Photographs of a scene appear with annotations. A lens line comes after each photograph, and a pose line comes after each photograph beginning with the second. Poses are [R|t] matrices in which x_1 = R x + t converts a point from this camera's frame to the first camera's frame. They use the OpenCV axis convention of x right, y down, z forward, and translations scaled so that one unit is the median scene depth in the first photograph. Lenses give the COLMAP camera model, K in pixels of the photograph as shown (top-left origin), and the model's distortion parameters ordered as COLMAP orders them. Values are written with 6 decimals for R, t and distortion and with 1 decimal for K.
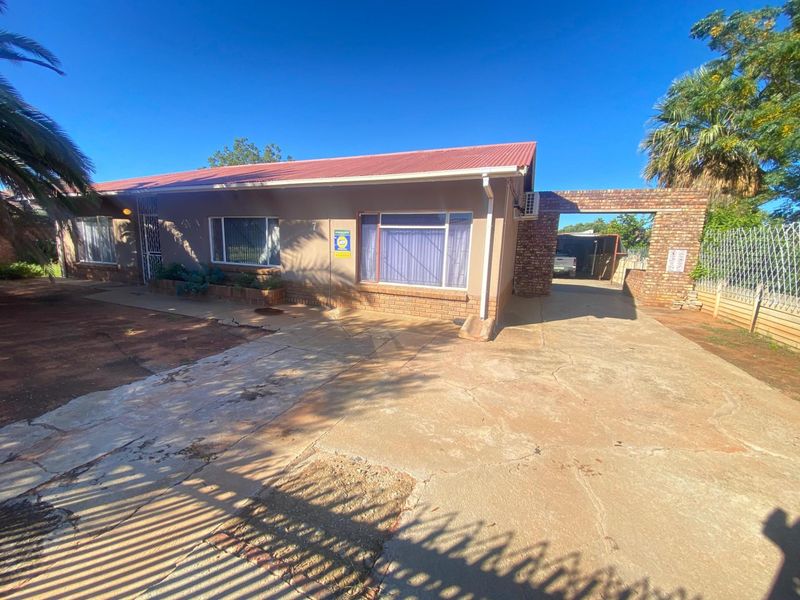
lens RADIAL K [[315.3, 0, 398.5], [0, 315.3, 300.1], [0, 0, 1]] dist [0.040441, -0.032145]
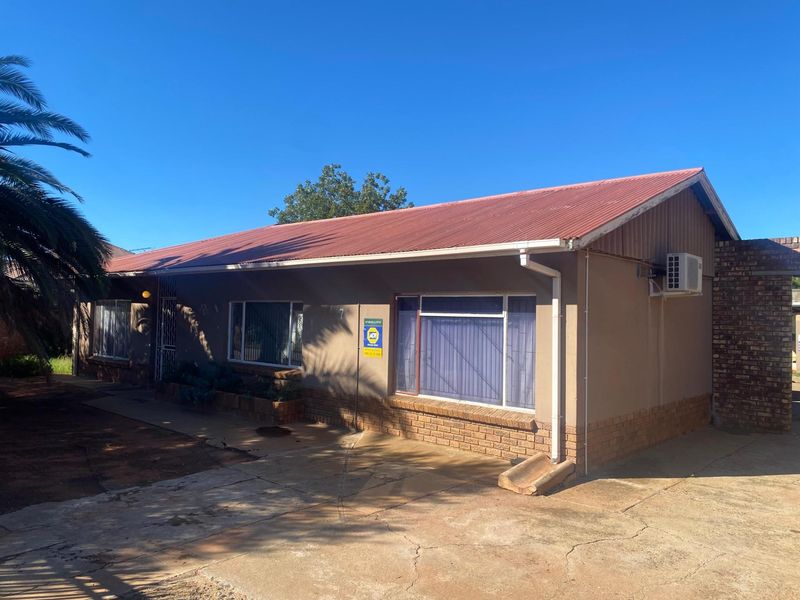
lens RADIAL K [[601.6, 0, 400.0], [0, 601.6, 300.0], [0, 0, 1]] dist [0.054796, -0.047213]
pose [[0.941163, -0.020451, -0.337334, 0.330479], [-0.047220, 0.980418, -0.191183, -0.007898], [0.334638, 0.195863, 0.921767, -0.229668]]
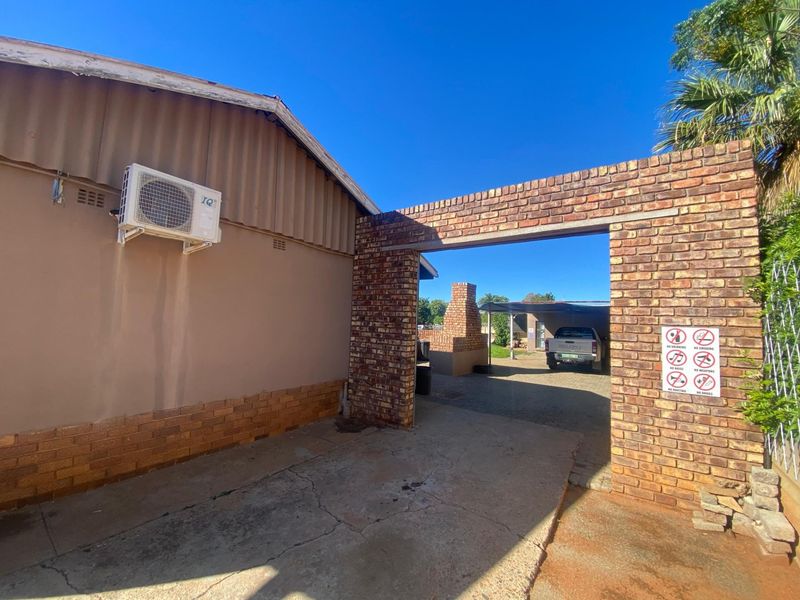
lens RADIAL K [[315.3, 0, 398.5], [0, 315.3, 300.1], [0, 0, 1]] dist [0.040441, -0.032145]
pose [[0.973311, -0.011870, -0.229182, 0.840784], [-0.043122, 0.971412, -0.233449, -0.121169], [0.225401, 0.237102, 0.944975, 0.787874]]
